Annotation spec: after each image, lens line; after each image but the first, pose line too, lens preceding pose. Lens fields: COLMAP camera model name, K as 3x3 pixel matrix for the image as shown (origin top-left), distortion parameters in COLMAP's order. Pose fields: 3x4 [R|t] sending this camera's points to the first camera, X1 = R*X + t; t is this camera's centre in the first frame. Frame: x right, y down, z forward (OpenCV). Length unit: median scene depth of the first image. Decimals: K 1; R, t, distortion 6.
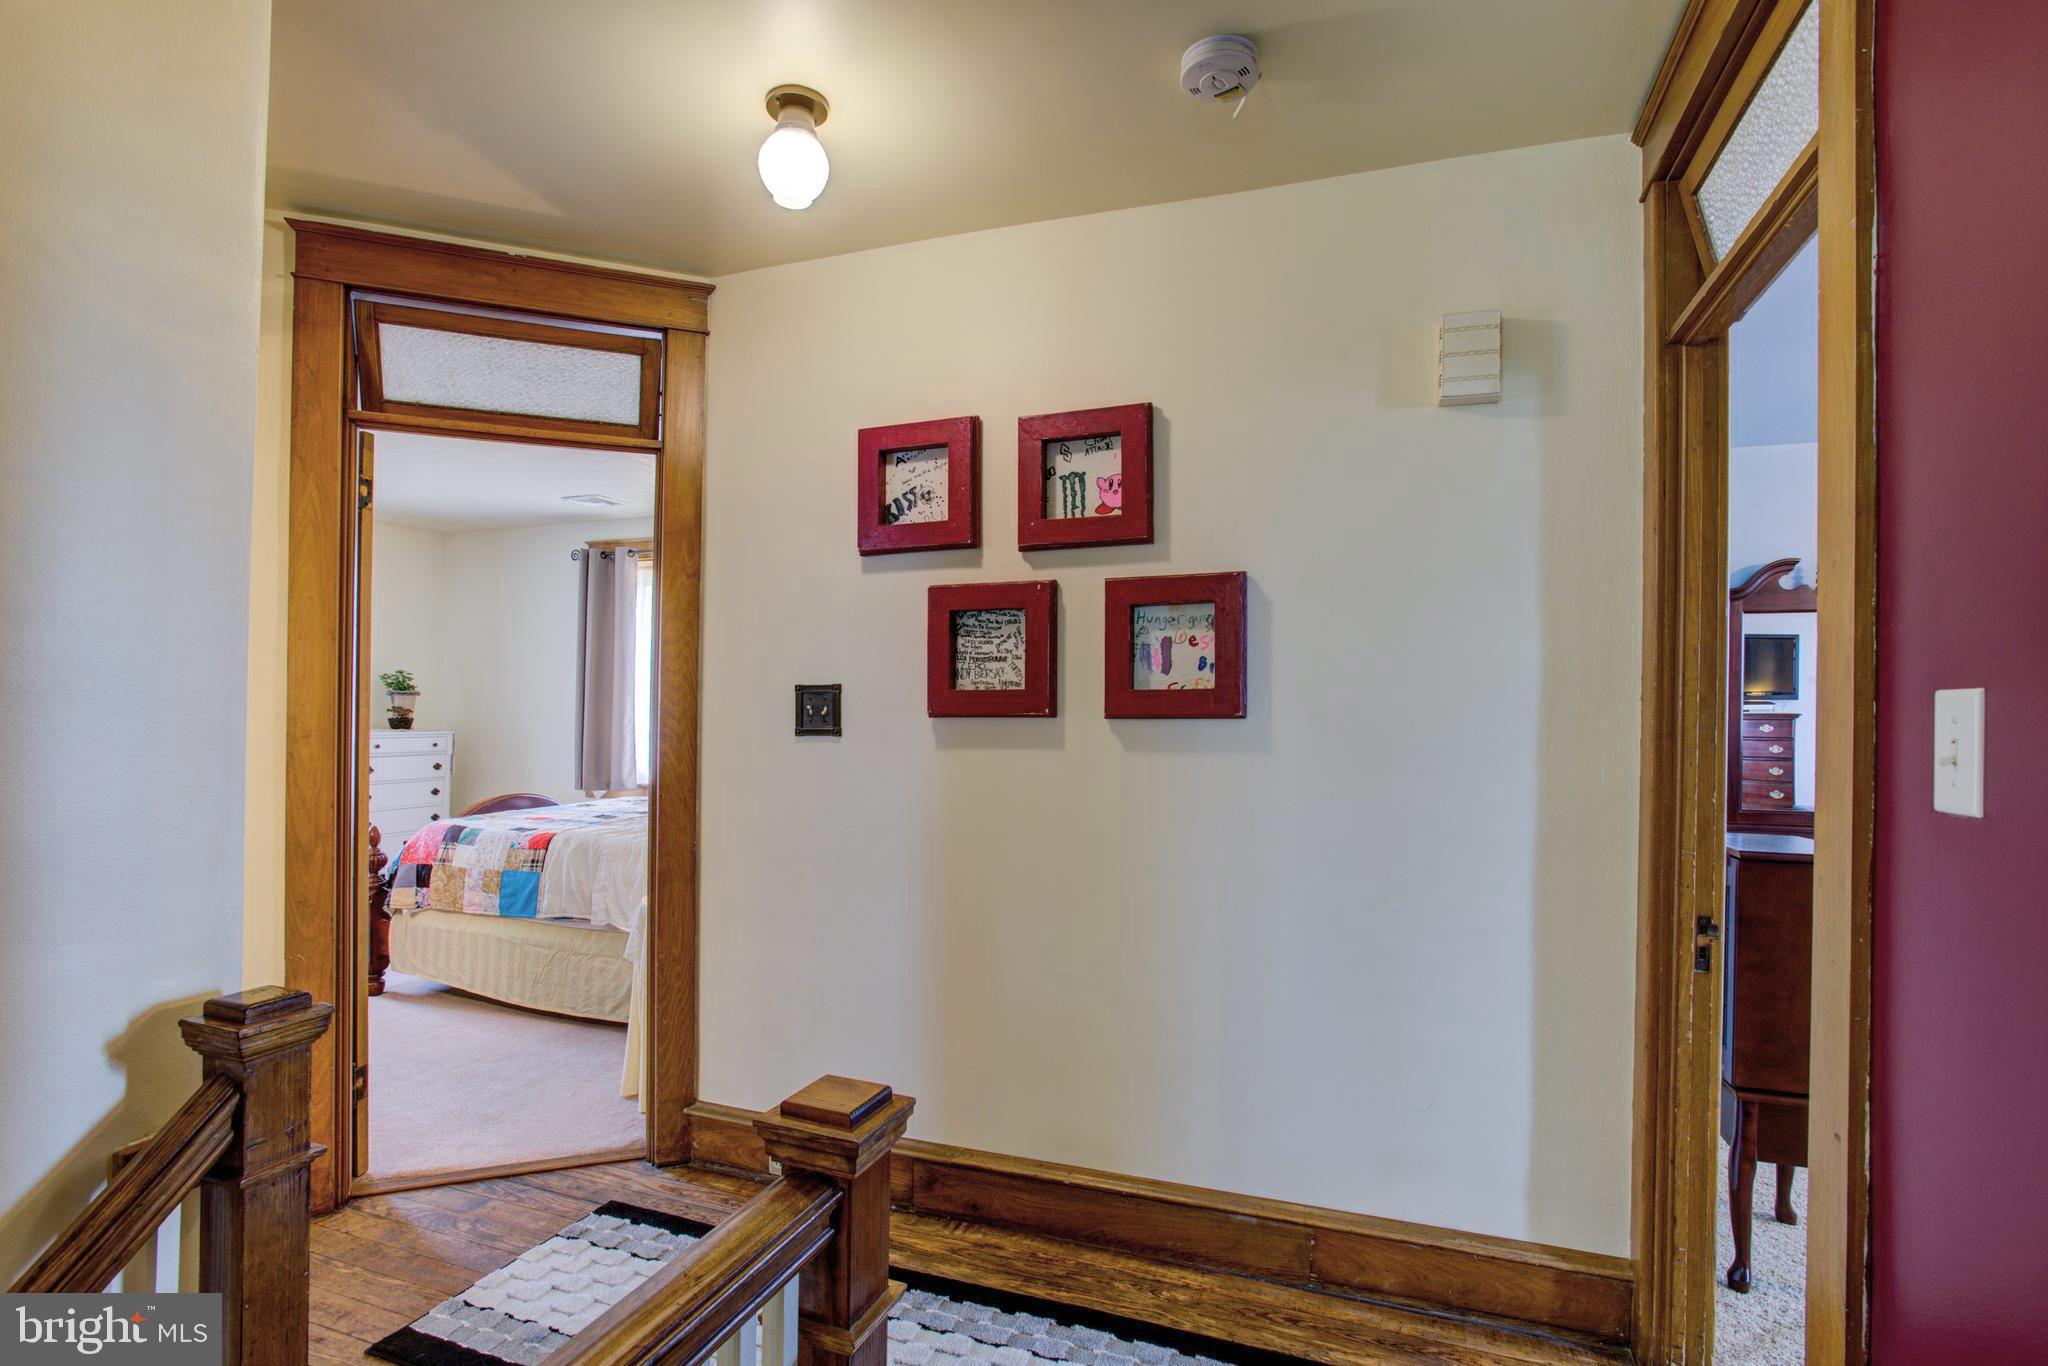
lens RADIAL K [[1002.1, 0, 1022.4], [0, 1002.1, 715.9], [0, 0, 1]] dist [-0.016459, 0.000525]
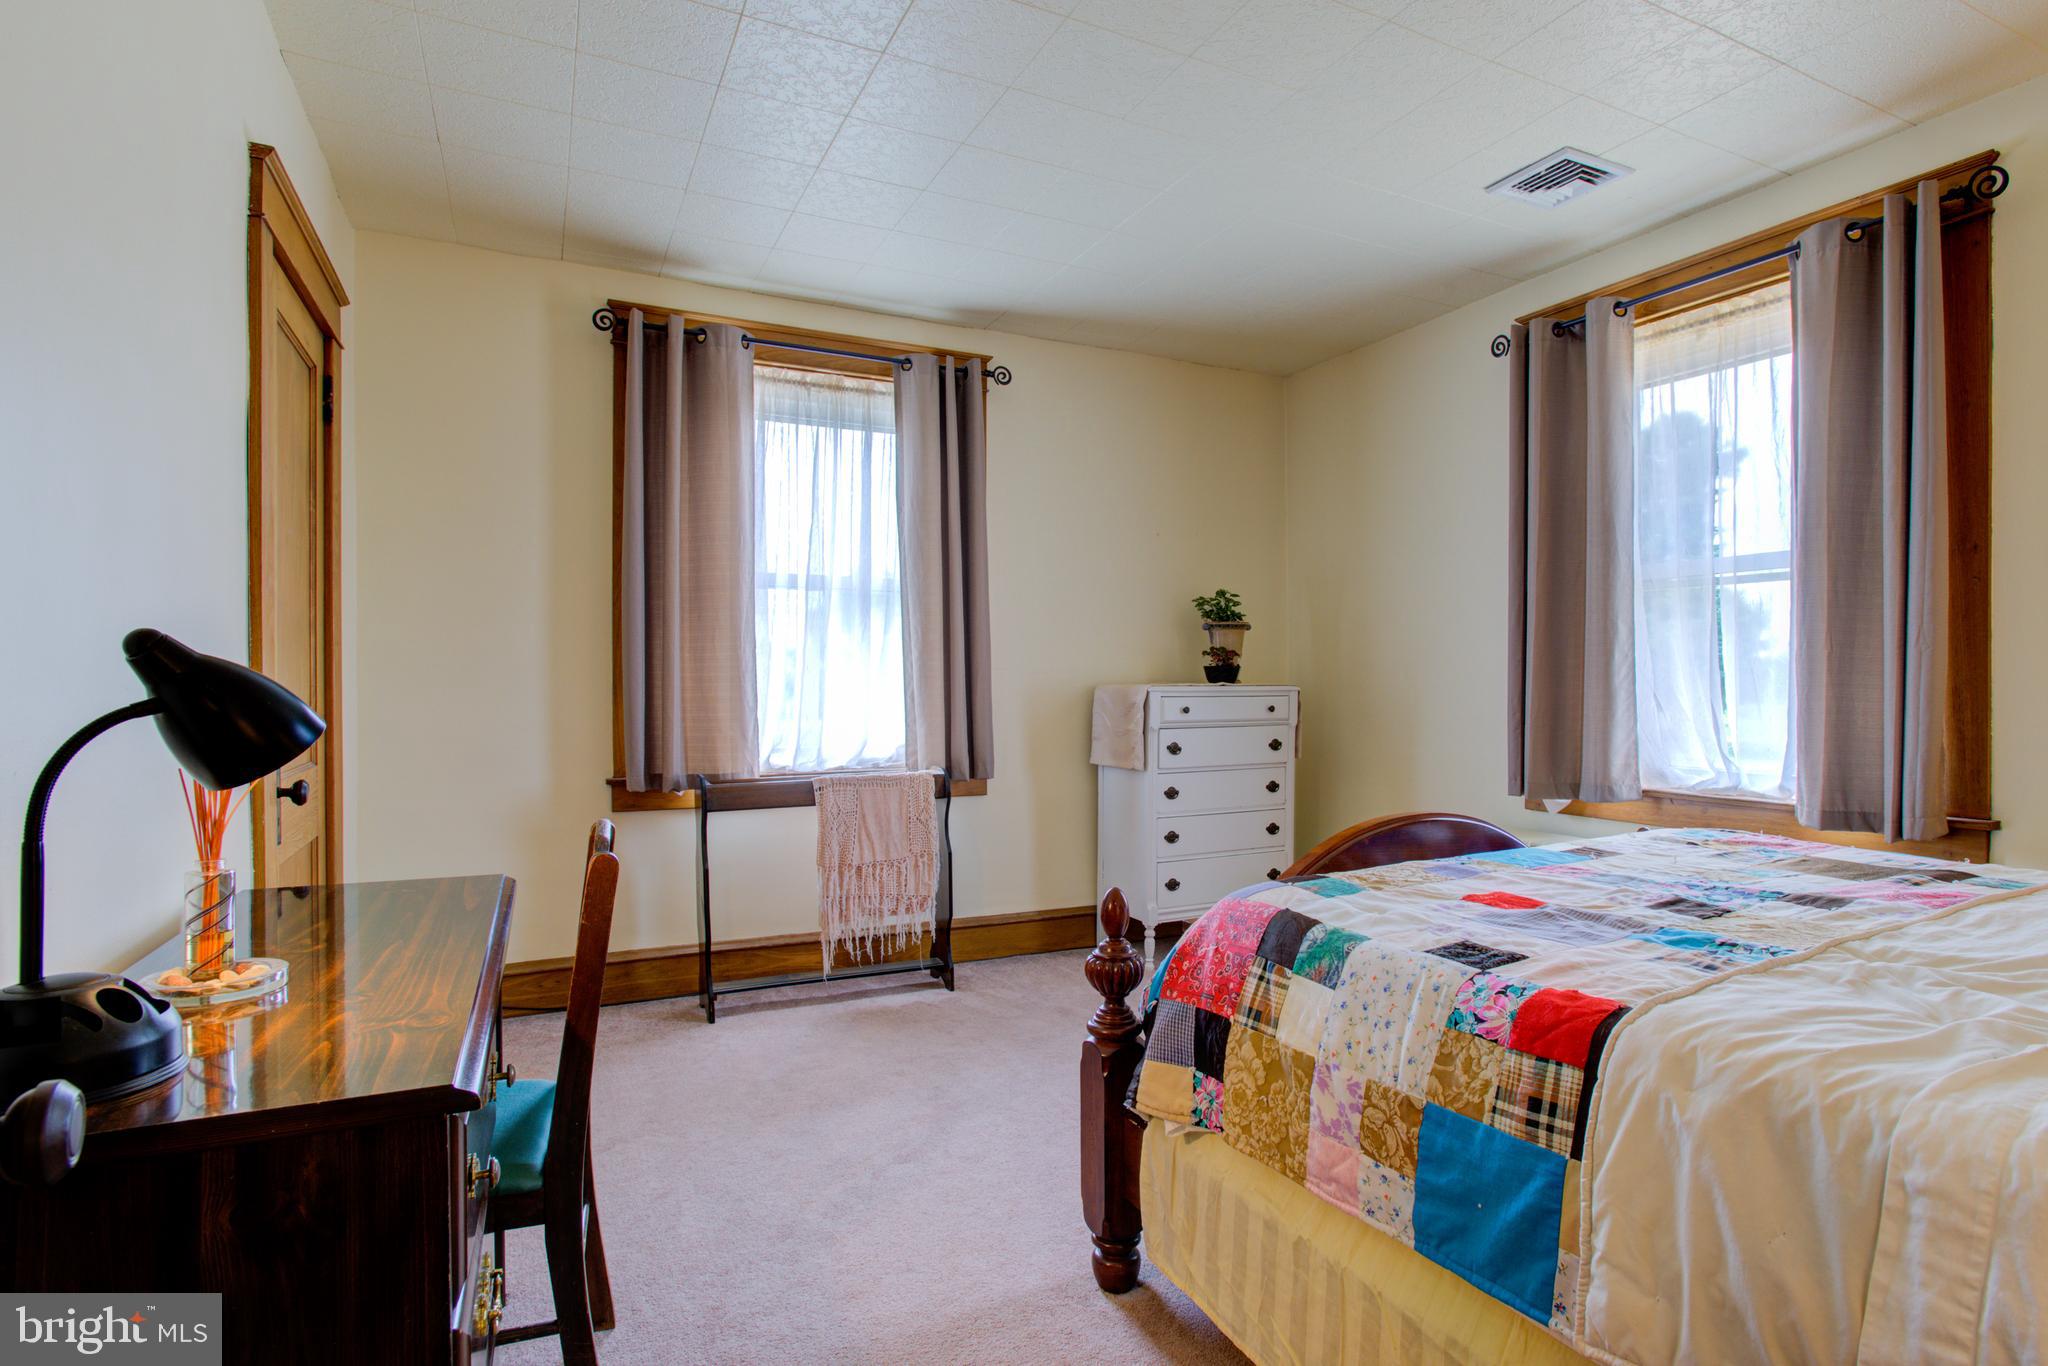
lens RADIAL K [[1036.4, 0, 1035.2], [0, 1036.4, 696.0], [0, 0, 1]] dist [-0.045648, 0.000438]
pose [[0.710832, -0.011016, -0.703275, -0.376623], [0.012166, 0.999920, -0.003365, 0.032510], [0.703256, -0.006164, 0.710909, 0.681328]]
